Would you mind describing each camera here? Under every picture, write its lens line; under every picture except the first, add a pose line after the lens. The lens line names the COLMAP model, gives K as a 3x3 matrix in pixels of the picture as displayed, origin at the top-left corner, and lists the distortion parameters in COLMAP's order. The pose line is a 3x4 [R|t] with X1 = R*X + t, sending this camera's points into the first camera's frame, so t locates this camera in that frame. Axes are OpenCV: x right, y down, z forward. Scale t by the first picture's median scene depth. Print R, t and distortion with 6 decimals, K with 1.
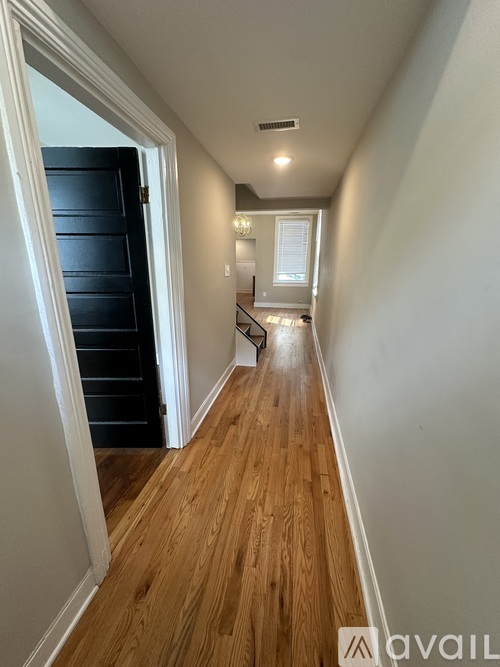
lens RADIAL K [[265.4, 0, 247.5], [0, 265.4, 334.1], [0, 0, 1]] dist [-0.000629, -0.000050]
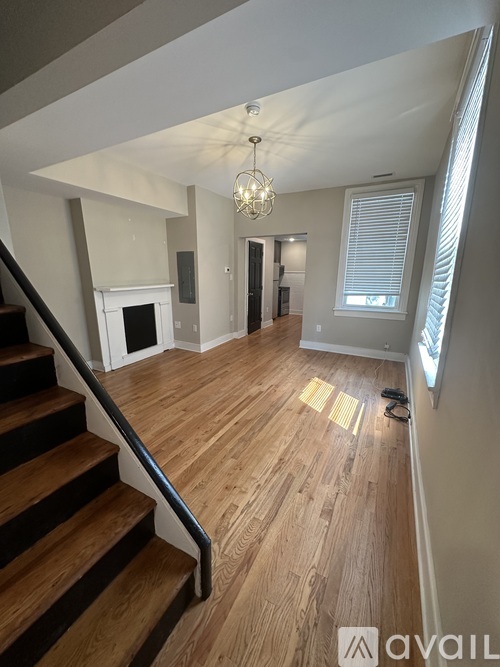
lens RADIAL K [[265.4, 0, 251.1], [0, 265.4, 330.3], [0, 0, 1]] dist [-0.000629, -0.000050]
pose [[0.954801, 0.071221, -0.288588, 0.102013], [-0.086049, 0.995527, -0.039009, -0.123743], [0.284519, 0.062079, 0.956658, 0.459182]]
